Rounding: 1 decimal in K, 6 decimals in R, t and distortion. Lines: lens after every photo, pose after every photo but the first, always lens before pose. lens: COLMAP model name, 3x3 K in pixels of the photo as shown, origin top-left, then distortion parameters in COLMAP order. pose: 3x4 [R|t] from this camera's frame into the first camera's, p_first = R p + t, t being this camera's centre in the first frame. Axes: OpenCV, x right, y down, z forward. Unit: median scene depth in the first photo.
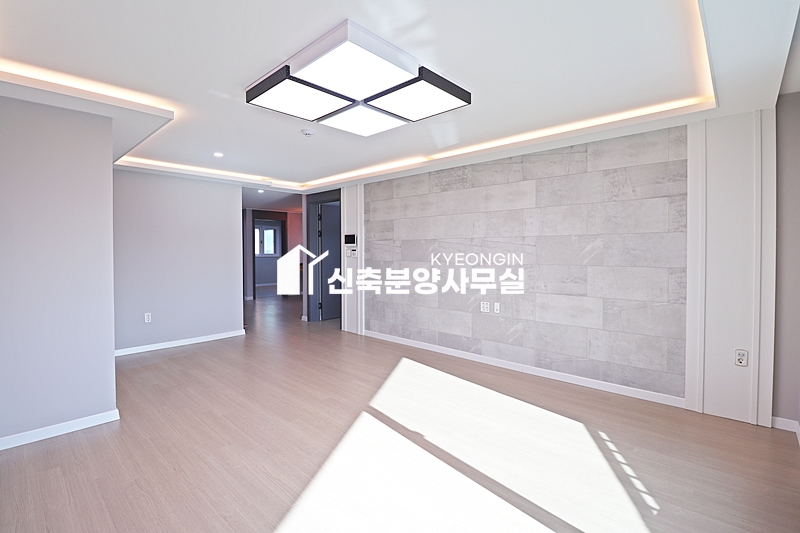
lens RADIAL K [[370.2, 0, 400.8], [0, 370.2, 257.3], [0, 0, 1]] dist [-0.002135, -0.013362]
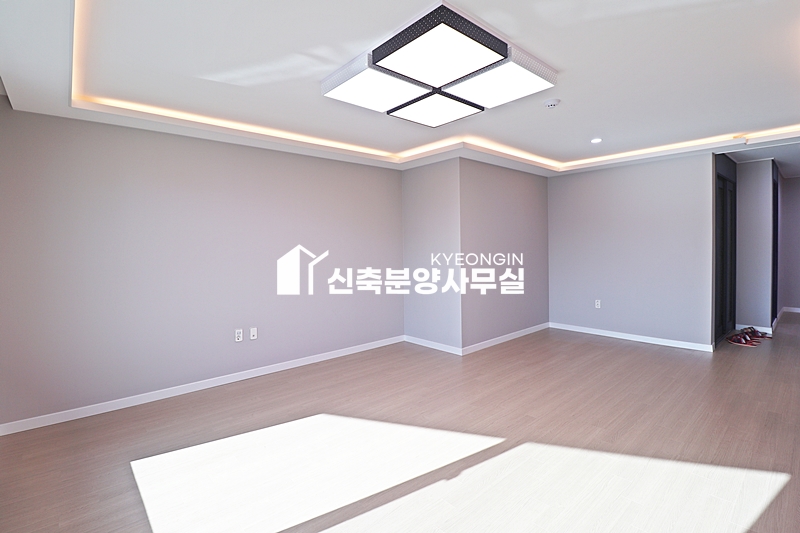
lens RADIAL K [[372.8, 0, 400.1], [0, 372.8, 257.2], [0, 0, 1]] dist [-0.000214, -0.013891]
pose [[-0.095198, 0.034456, -0.994862, 0.747278], [-0.005627, 0.999366, 0.035151, -0.017970], [0.995442, 0.008944, -0.094944, 0.854483]]
